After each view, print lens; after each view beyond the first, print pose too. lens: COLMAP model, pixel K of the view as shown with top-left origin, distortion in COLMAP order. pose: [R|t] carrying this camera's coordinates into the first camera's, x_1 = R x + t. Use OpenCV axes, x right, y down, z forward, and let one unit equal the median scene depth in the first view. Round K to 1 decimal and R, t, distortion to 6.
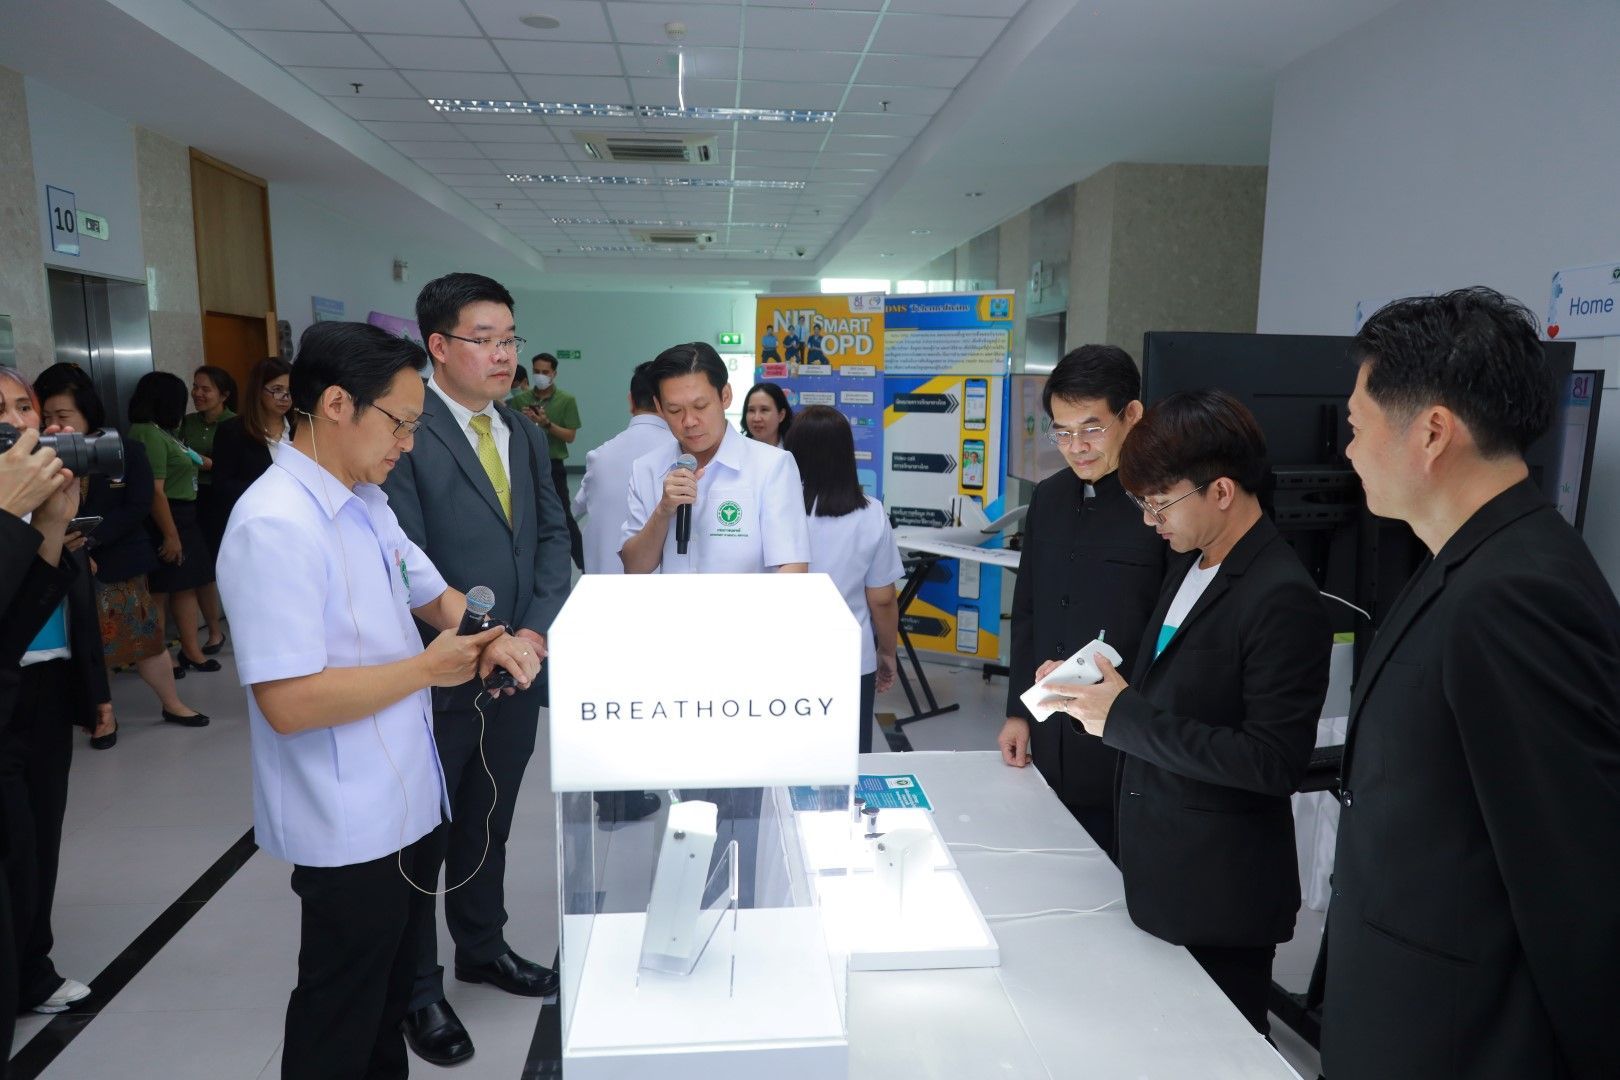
lens RADIAL K [[1041.4, 0, 822.5], [0, 1041.4, 548.1], [0, 0, 1]] dist [-0.000787, 0.007111]
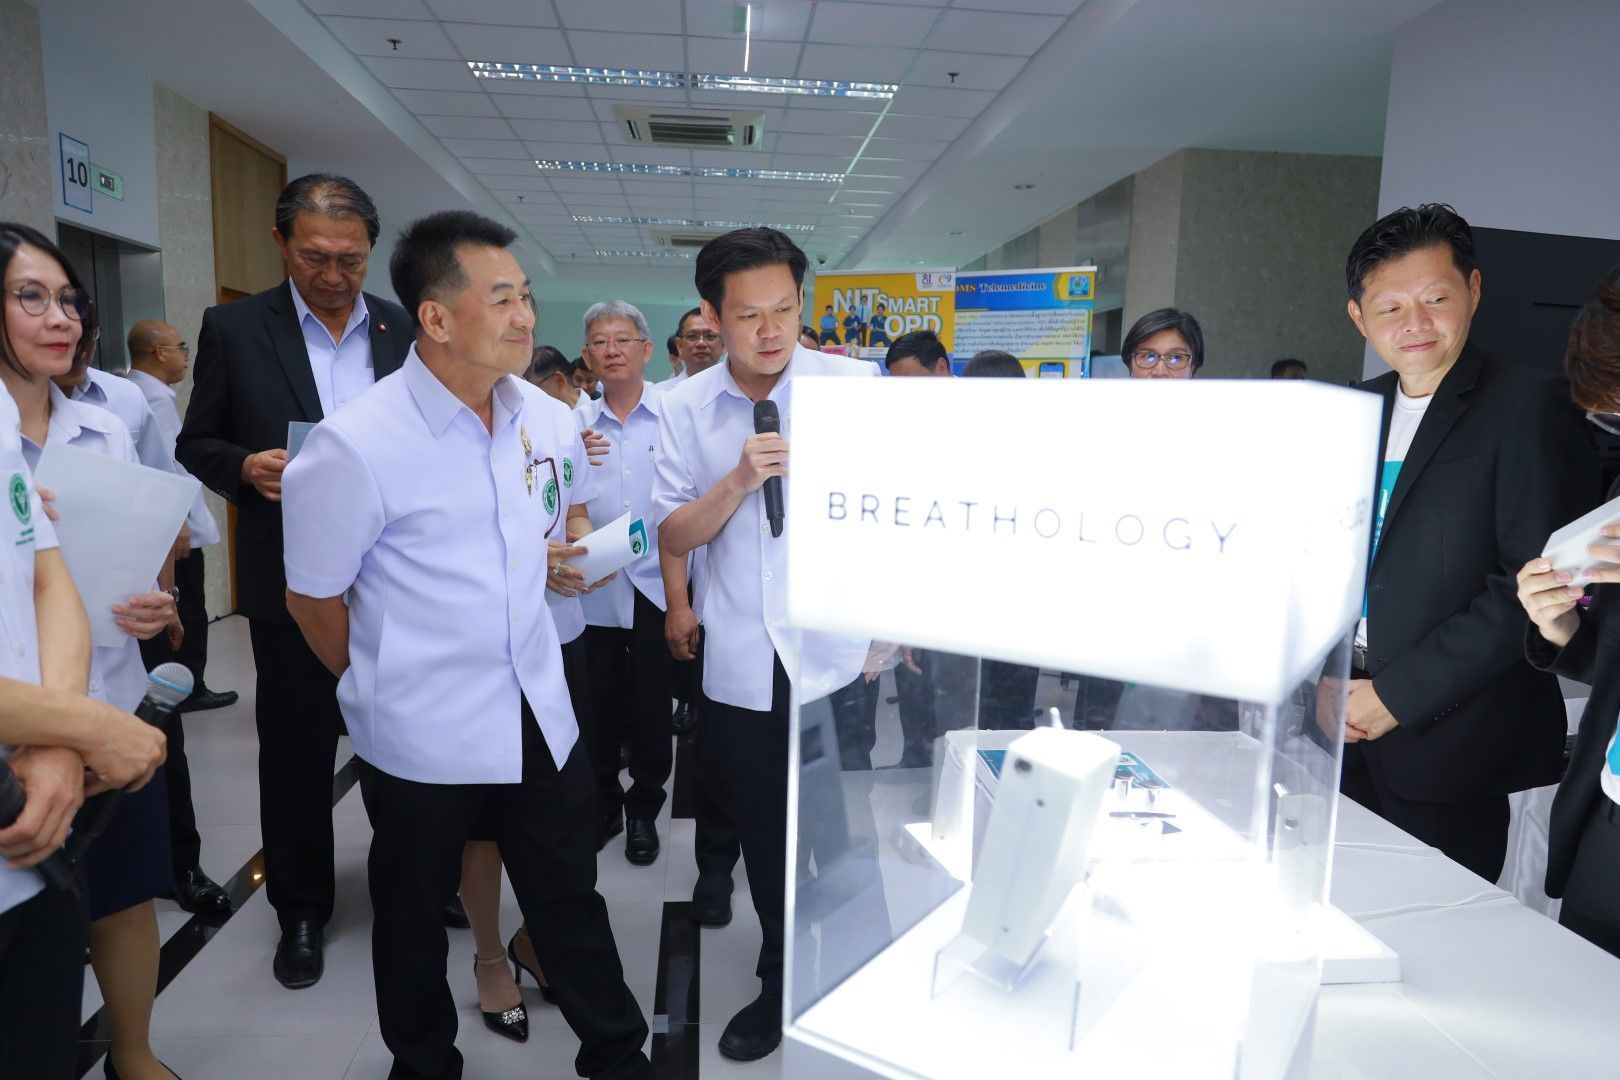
lens RADIAL K [[1041.4, 0, 817.4], [0, 1041.4, 549.3], [0, 0, 1]] dist [-0.000787, 0.007111]
pose [[0.999860, 0.011554, 0.012068, -0.071767], [-0.011161, 0.999419, -0.032196, 0.036946], [-0.012433, 0.032057, 0.999409, 0.072510]]
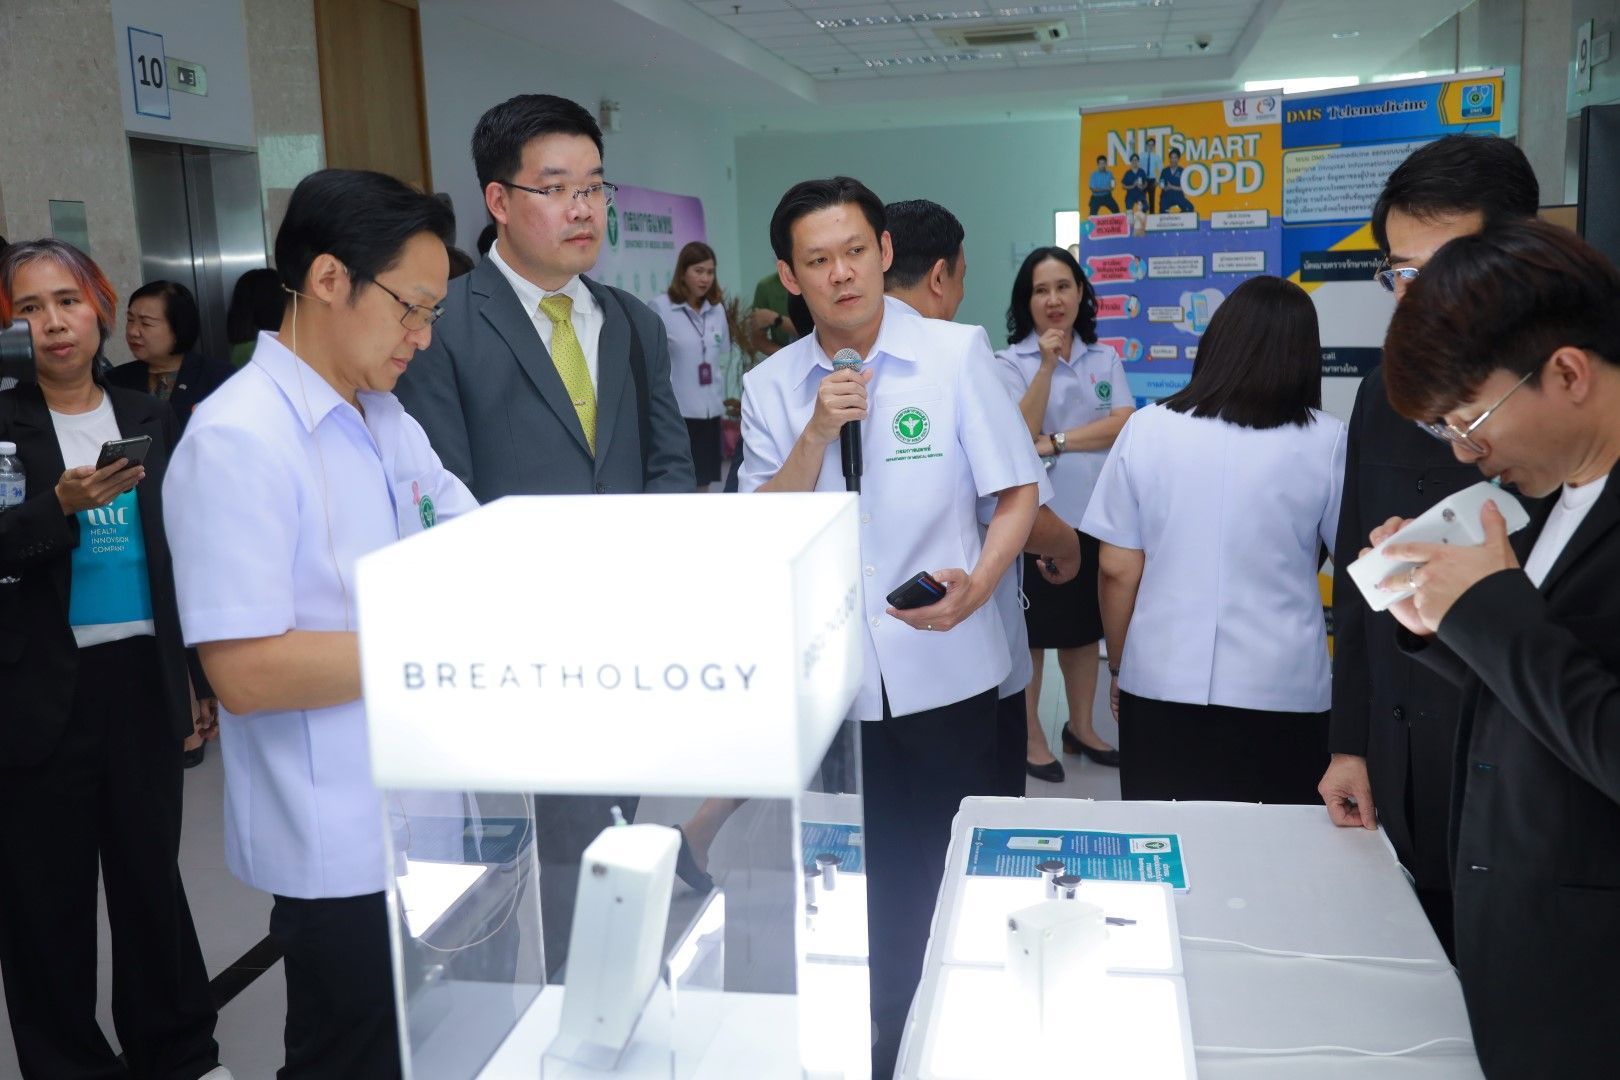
lens RADIAL K [[1581.4, 0, 842.9], [0, 1581.4, 542.1], [0, 0, 1]] dist [0.024184, 0.000000]
pose [[0.967926, -0.000991, -0.251232, 0.042442], [0.005859, 0.999809, 0.018631, 0.006312], [0.251166, -0.019505, 0.967748, 0.005112]]
